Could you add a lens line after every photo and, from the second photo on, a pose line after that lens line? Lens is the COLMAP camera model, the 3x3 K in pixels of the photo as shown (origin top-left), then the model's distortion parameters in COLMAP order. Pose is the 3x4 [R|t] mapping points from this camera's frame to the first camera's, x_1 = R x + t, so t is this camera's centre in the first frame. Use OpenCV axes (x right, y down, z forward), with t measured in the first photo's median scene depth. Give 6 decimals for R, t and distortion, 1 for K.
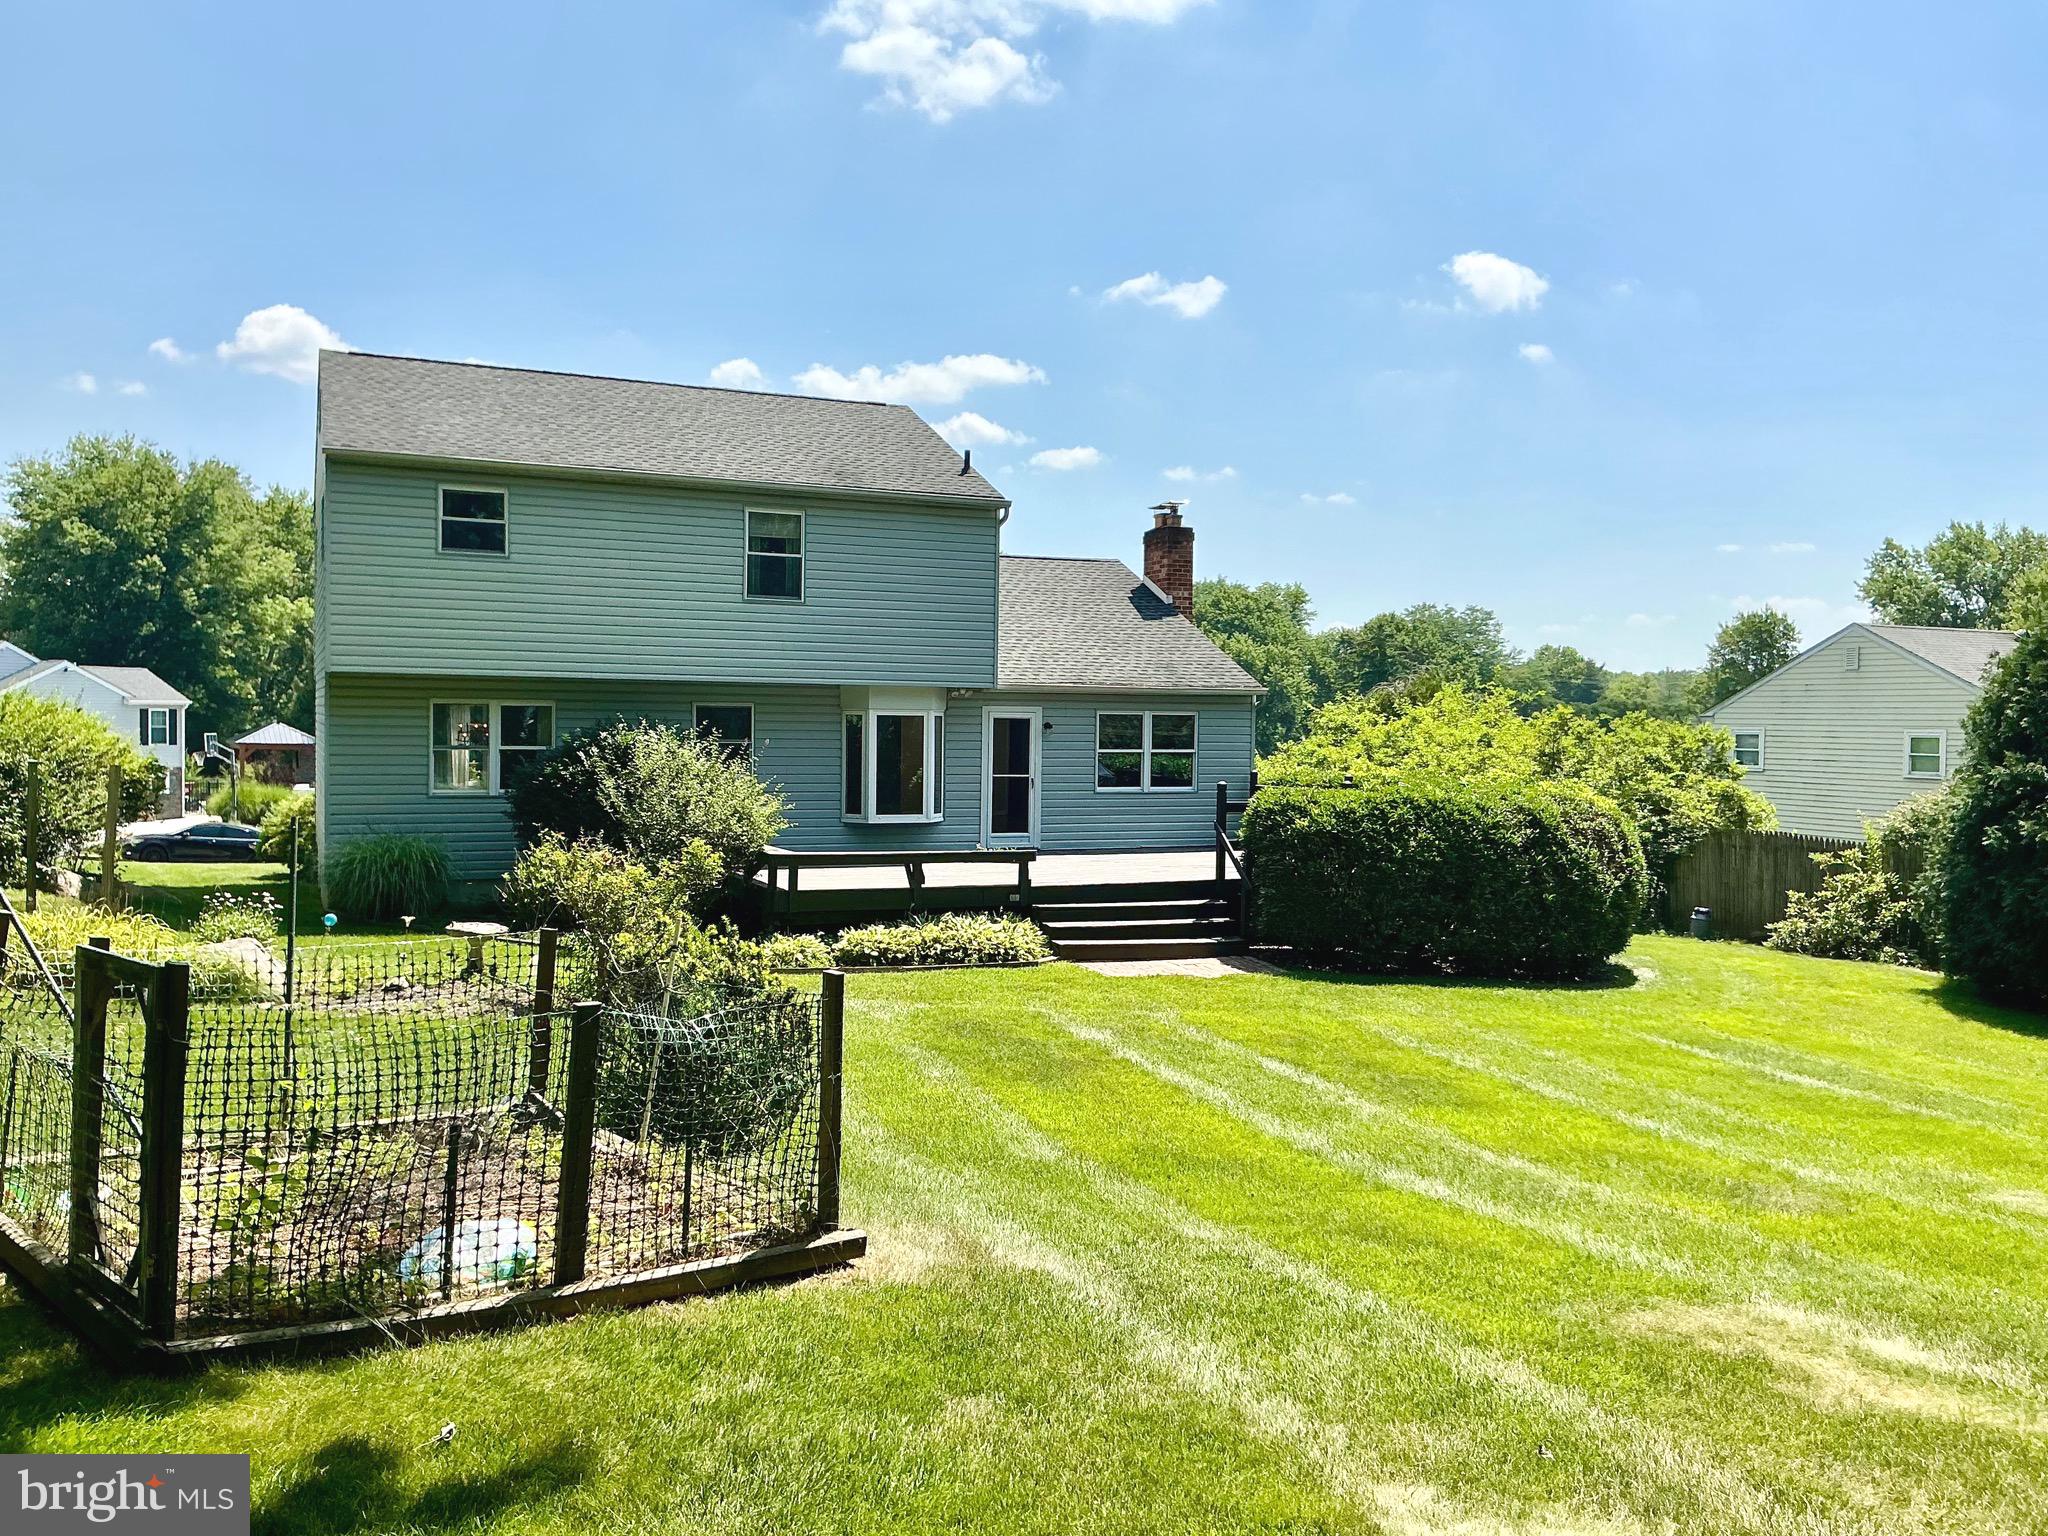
lens RADIAL K [[1726.9, 0, 1021.1], [0, 1726.9, 764.2], [0, 0, 1]] dist [0.051877, -0.010252]
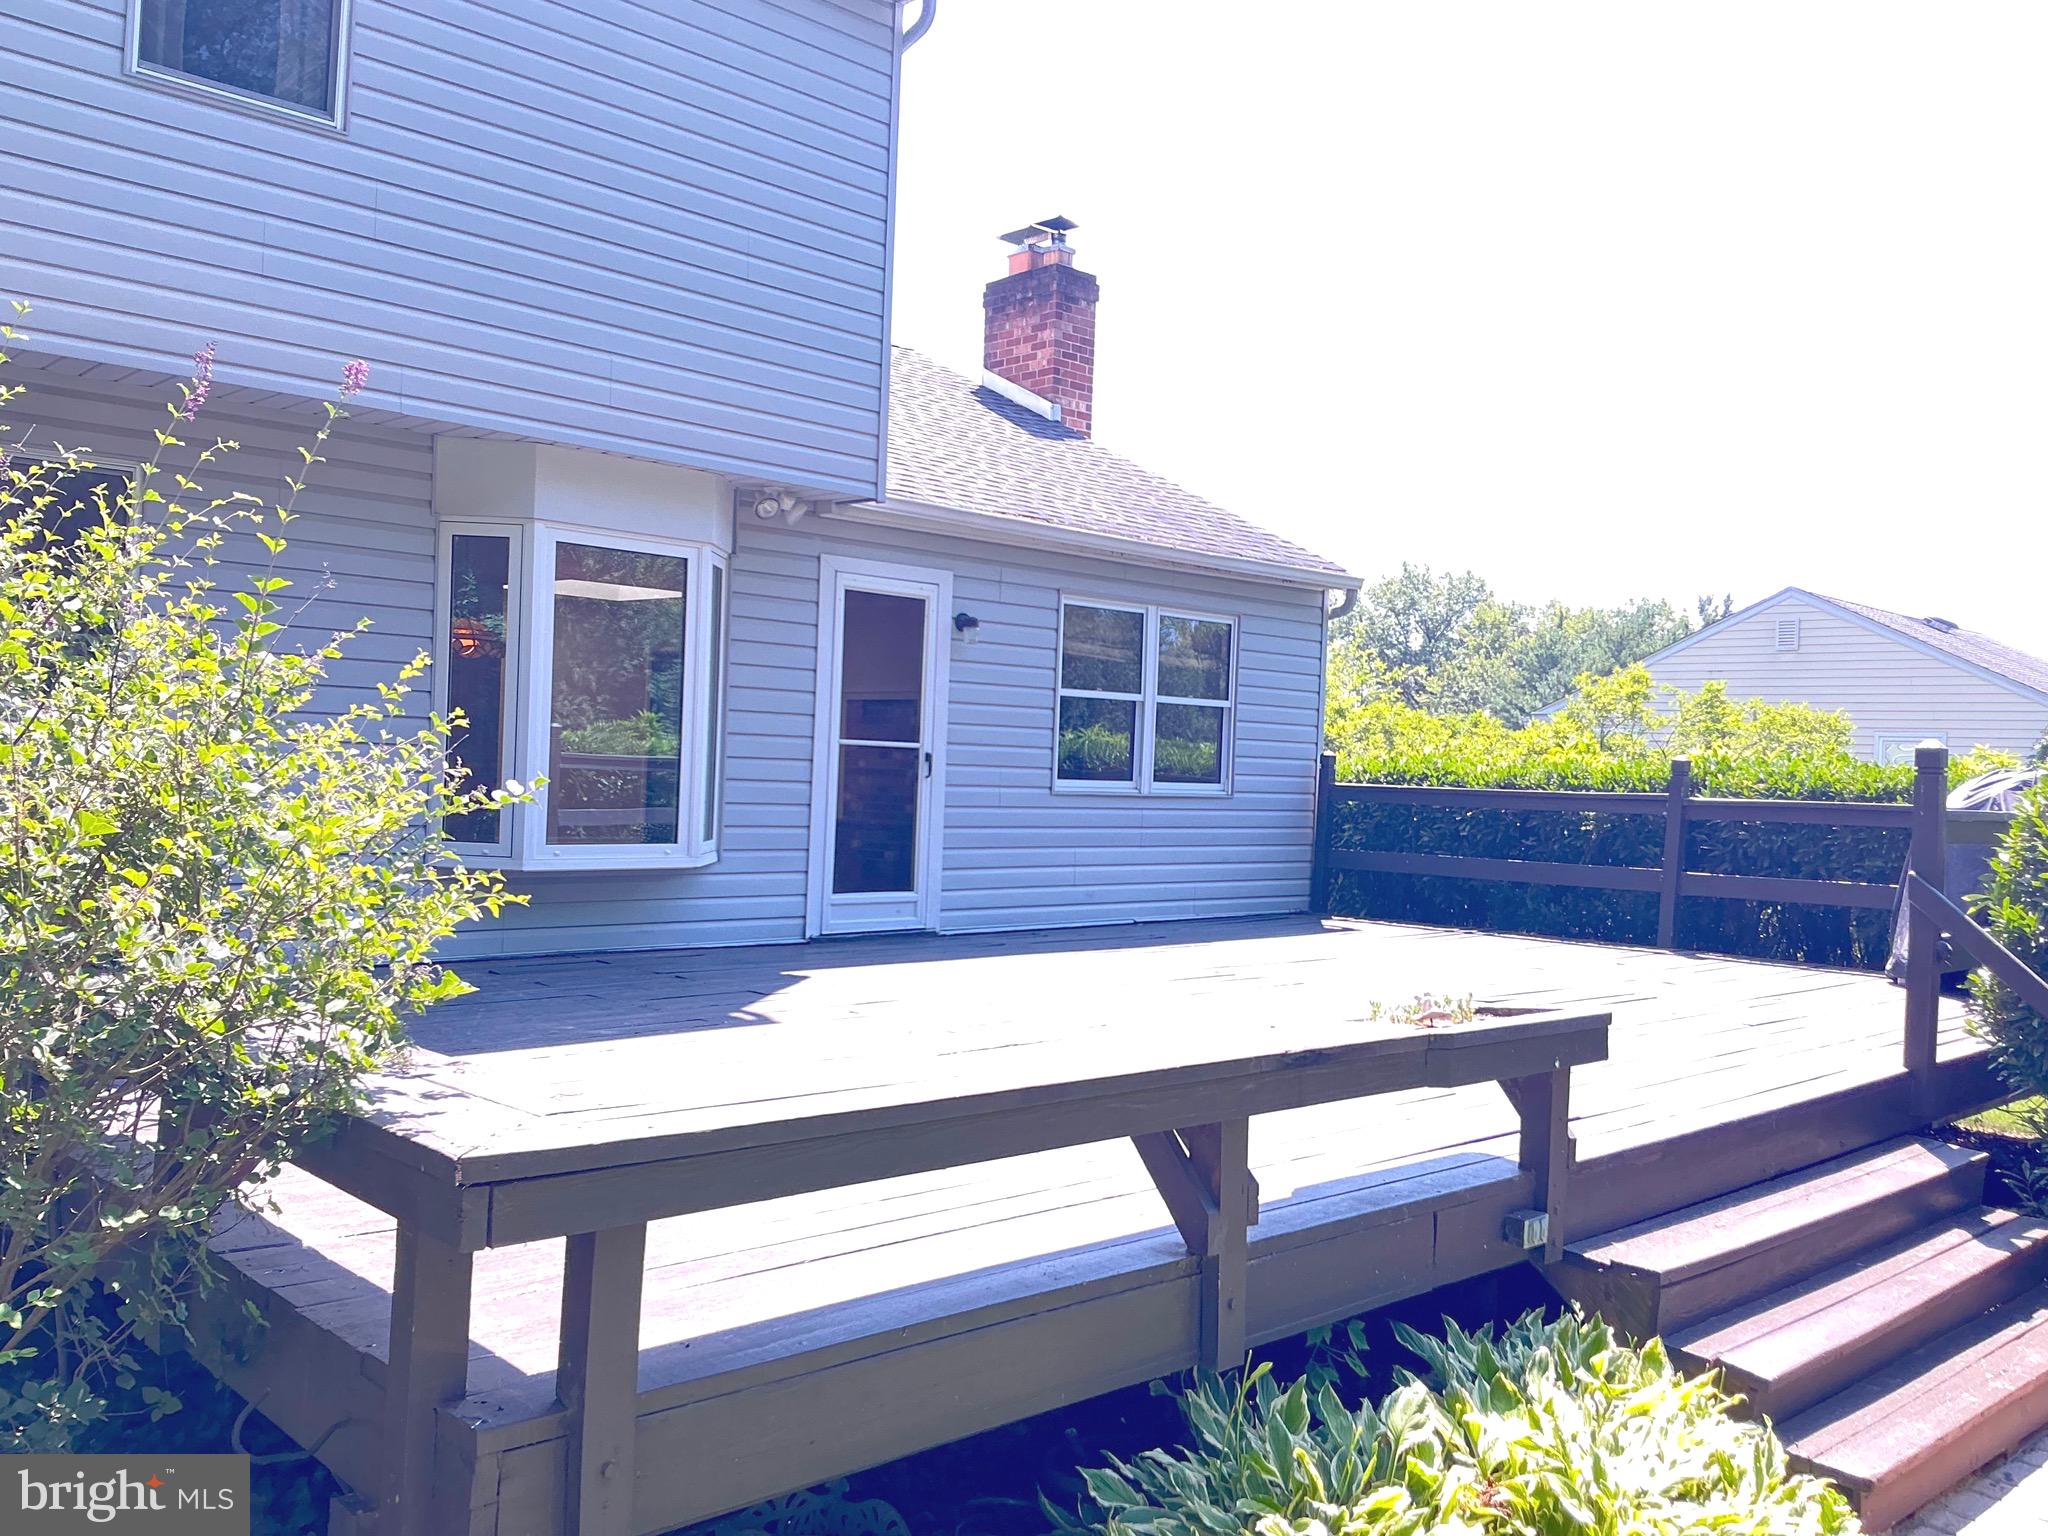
lens RADIAL K [[1726.9, 0, 1023.2], [0, 1726.9, 764.7], [0, 0, 1]] dist [0.051877, -0.010252]
pose [[0.935629, 0.023267, 0.352217, -0.113578], [-0.017520, 0.999656, -0.019497, 0.018598], [-0.352549, 0.012071, 0.935715, 0.646525]]
